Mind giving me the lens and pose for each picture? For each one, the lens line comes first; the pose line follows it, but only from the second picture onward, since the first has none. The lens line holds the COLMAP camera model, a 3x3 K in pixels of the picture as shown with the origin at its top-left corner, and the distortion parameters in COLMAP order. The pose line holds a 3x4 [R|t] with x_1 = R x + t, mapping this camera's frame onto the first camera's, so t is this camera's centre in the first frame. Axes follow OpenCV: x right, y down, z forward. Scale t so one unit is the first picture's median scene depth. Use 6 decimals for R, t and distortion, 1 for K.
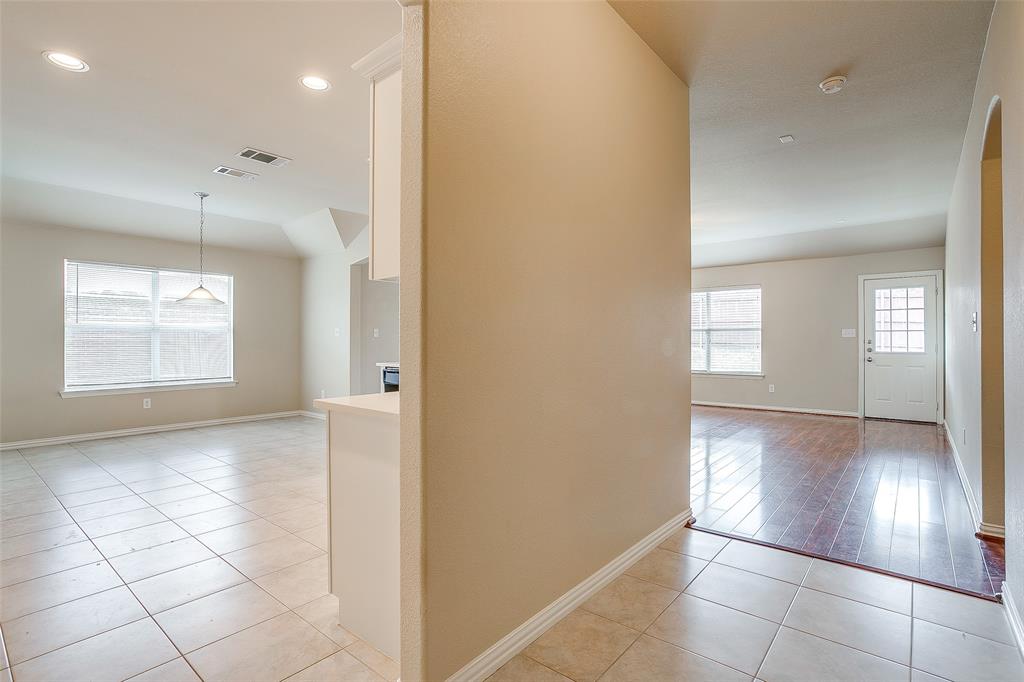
lens RADIAL K [[491.9, 0, 494.5], [0, 491.9, 337.5], [0, 0, 1]] dist [-0.000621, 0.005047]
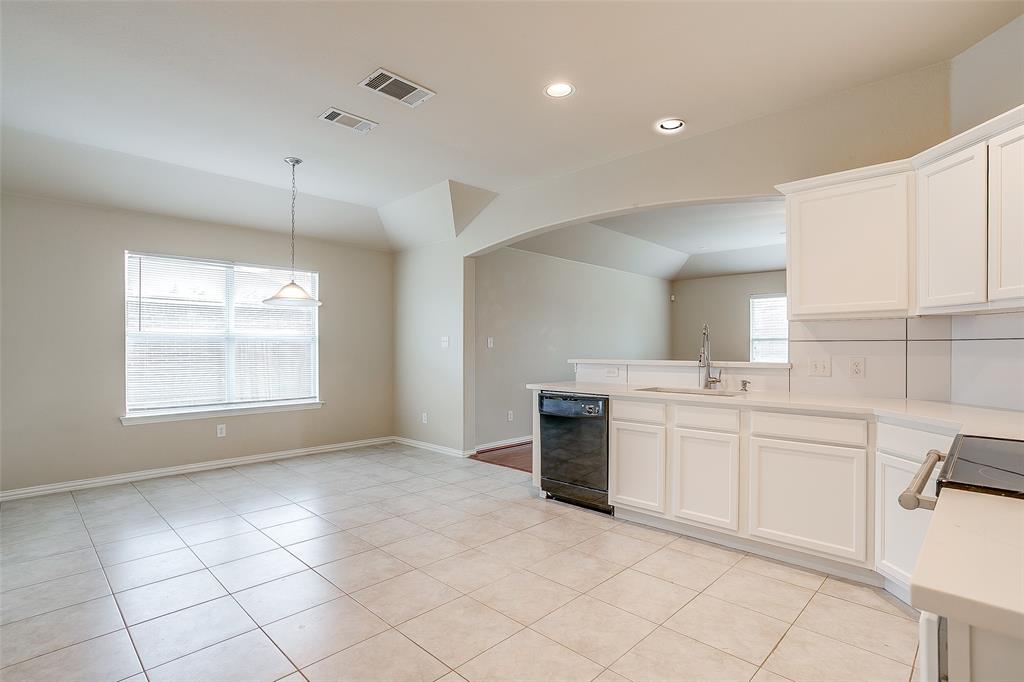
lens RADIAL K [[497.5, 0, 506.6], [0, 497.5, 348.5], [0, 0, 1]] dist [-0.017615, 0.001233]
pose [[0.998164, 0.000276, -0.060568, -0.179523], [0.000056, 0.999985, 0.005481, -0.004607], [0.060569, -0.005474, 0.998149, 0.208738]]
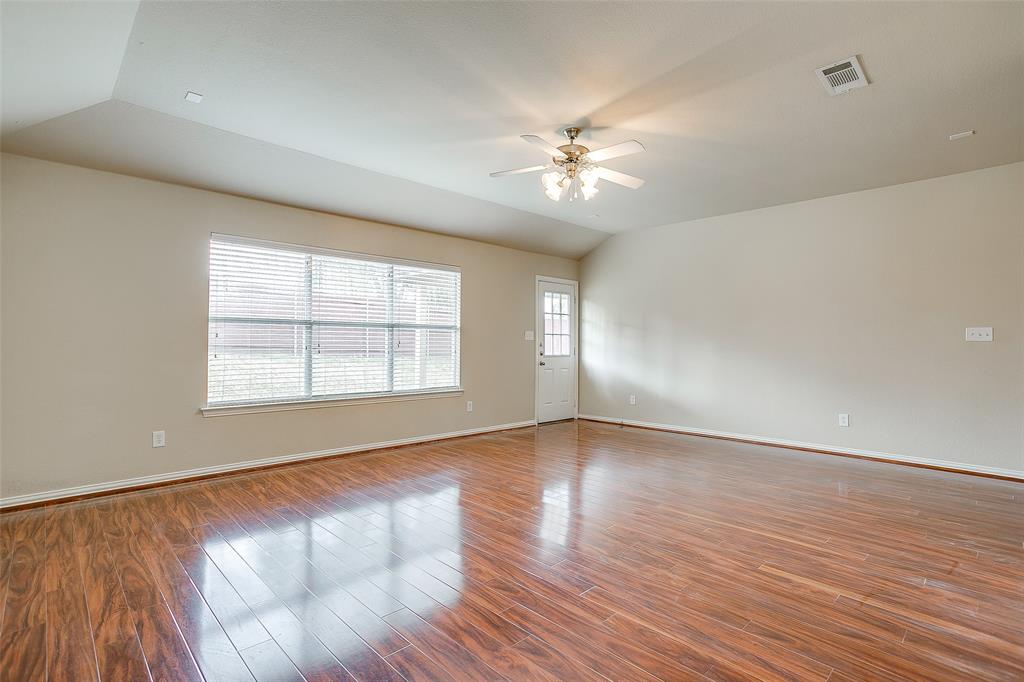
lens RADIAL K [[497.5, 0, 506.6], [0, 497.5, 348.5], [0, 0, 1]] dist [-0.017615, 0.001233]
pose [[0.092741, -0.002492, 0.995687, -0.242695], [-0.011276, 0.999930, 0.003552, 0.013175], [-0.995626, -0.011557, 0.092707, 1.059878]]
